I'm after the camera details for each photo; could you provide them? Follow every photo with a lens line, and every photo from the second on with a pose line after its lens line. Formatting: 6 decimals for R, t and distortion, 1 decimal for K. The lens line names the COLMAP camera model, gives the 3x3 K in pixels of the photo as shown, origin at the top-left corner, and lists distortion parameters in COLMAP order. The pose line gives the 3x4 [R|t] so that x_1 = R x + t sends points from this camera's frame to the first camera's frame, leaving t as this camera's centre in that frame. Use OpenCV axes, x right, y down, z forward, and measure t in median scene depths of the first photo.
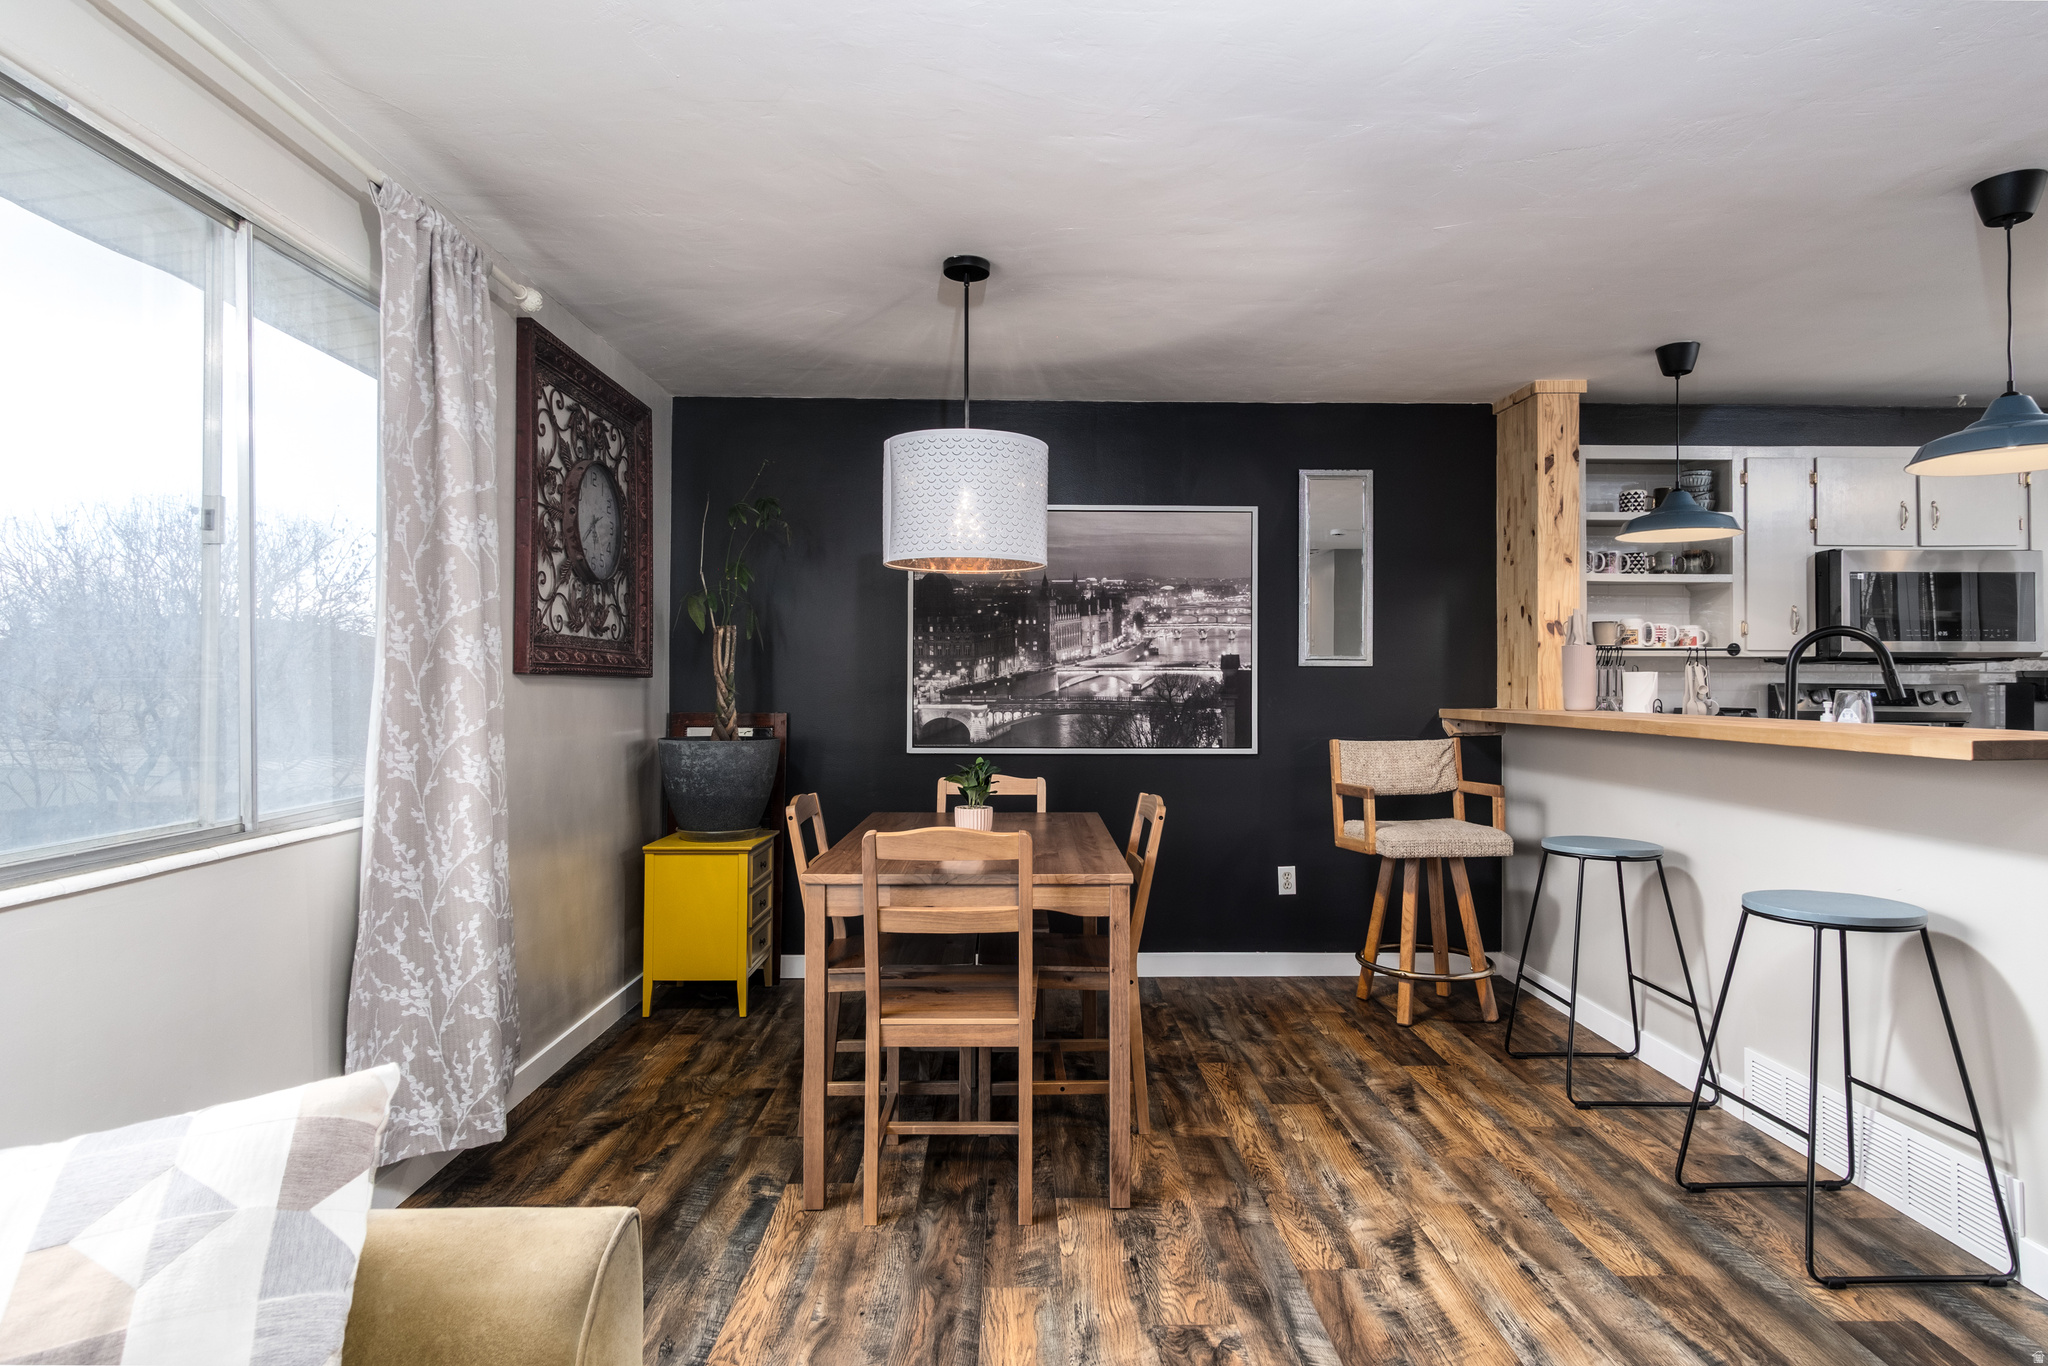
lens RADIAL K [[1142.2, 0, 1021.5], [0, 1142.2, 609.5], [0, 0, 1]] dist [0.005404, -0.000169]
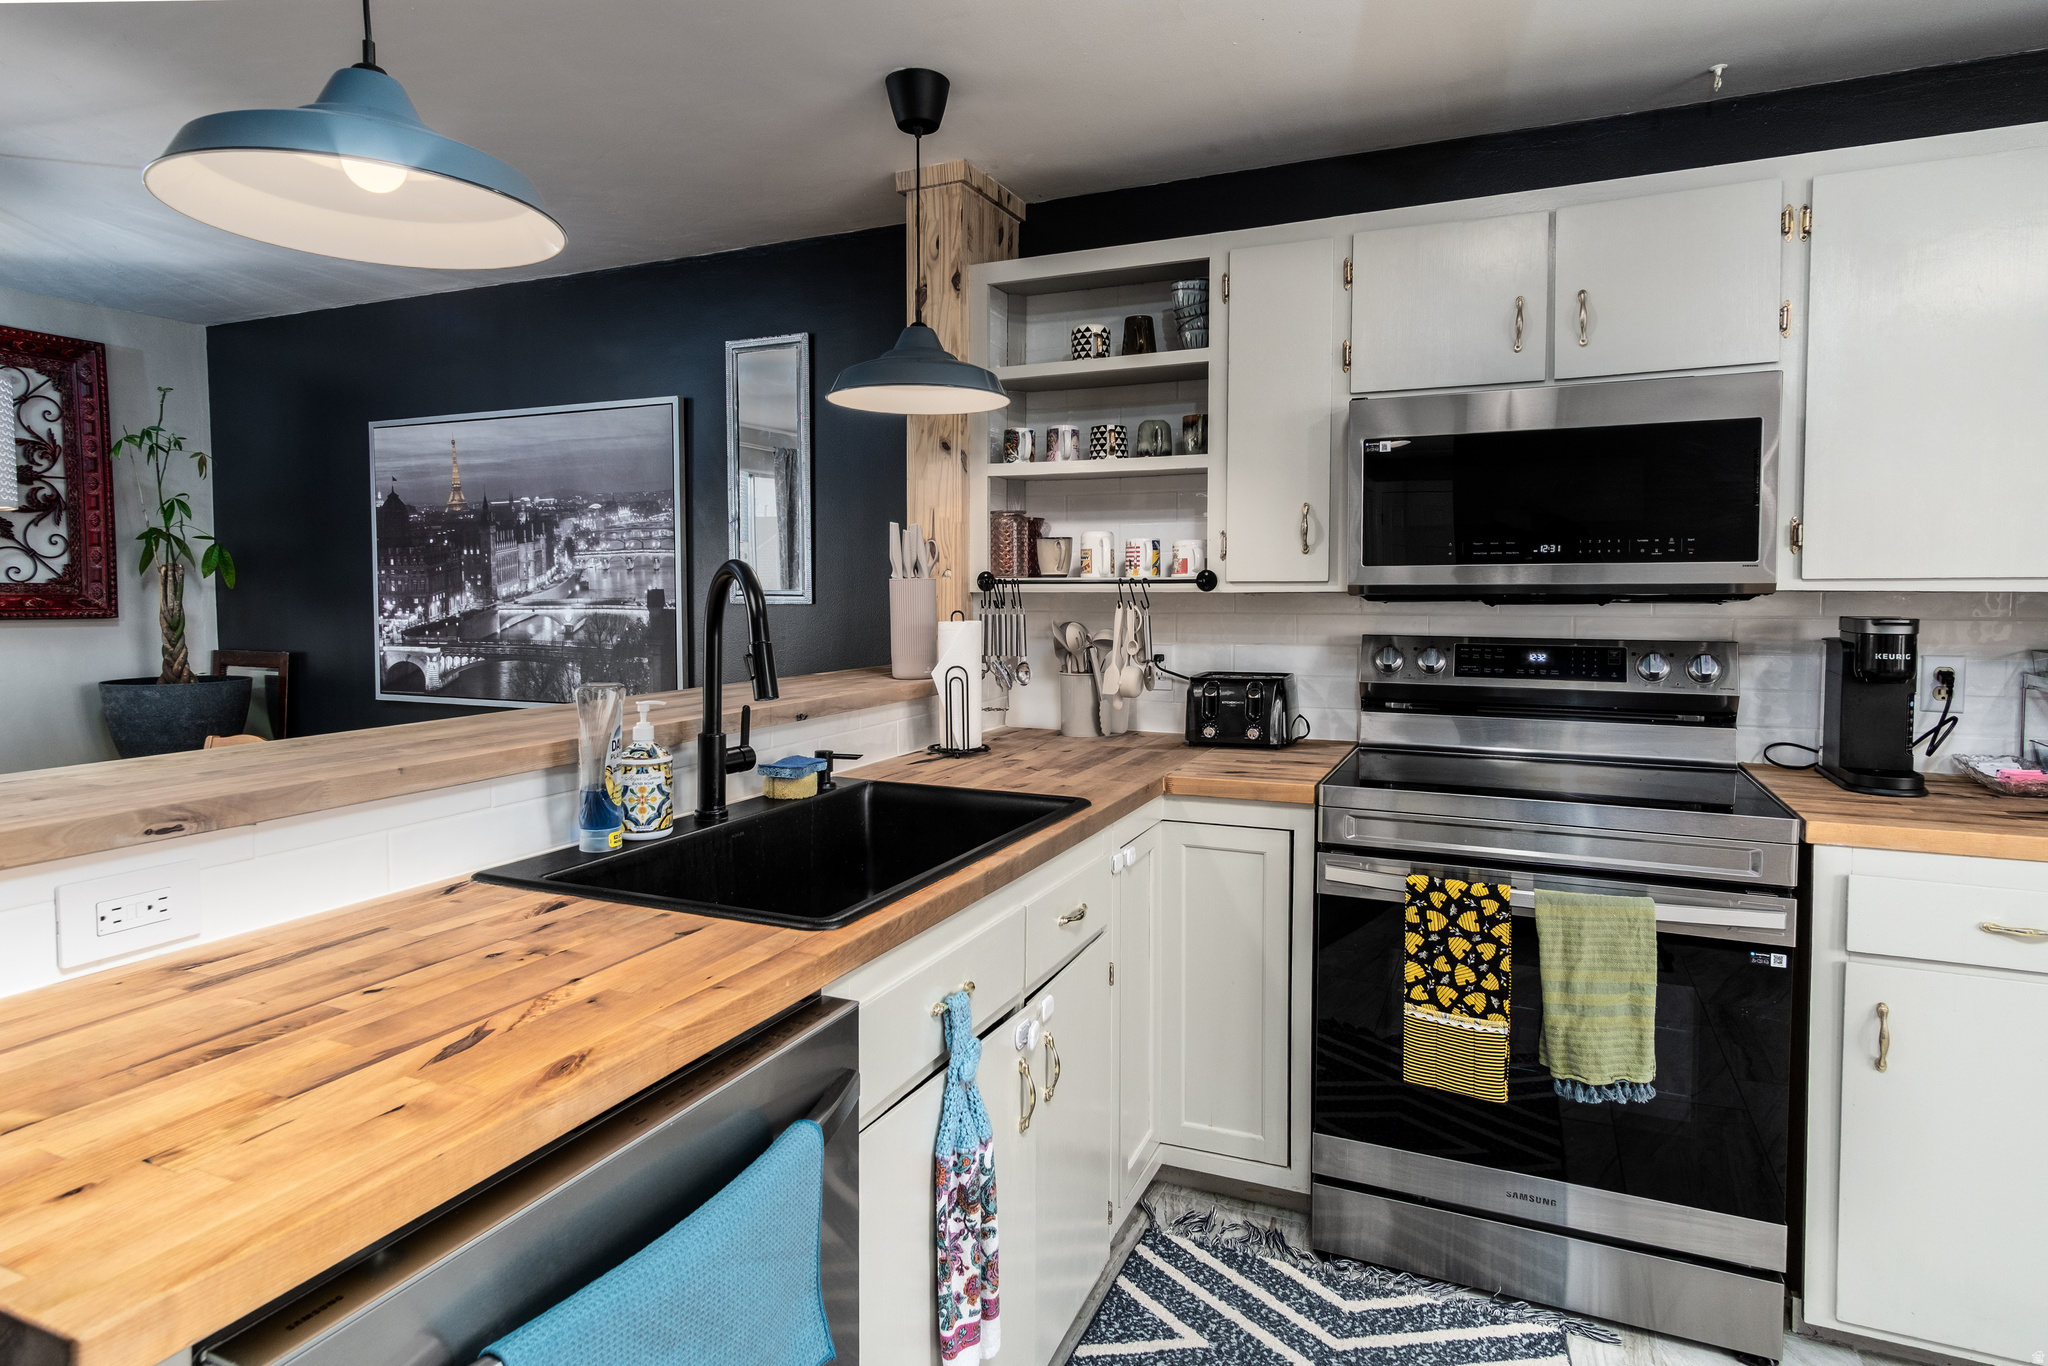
lens RADIAL K [[1142.2, 0, 1021.5], [0, 1142.2, 609.5], [0, 0, 1]] dist [0.005404, -0.000169]
pose [[0.908768, 0.003050, -0.417290, 0.738251], [0.033040, 0.996308, 0.079236, -0.000474], [0.415991, -0.085794, 0.905313, 0.392999]]
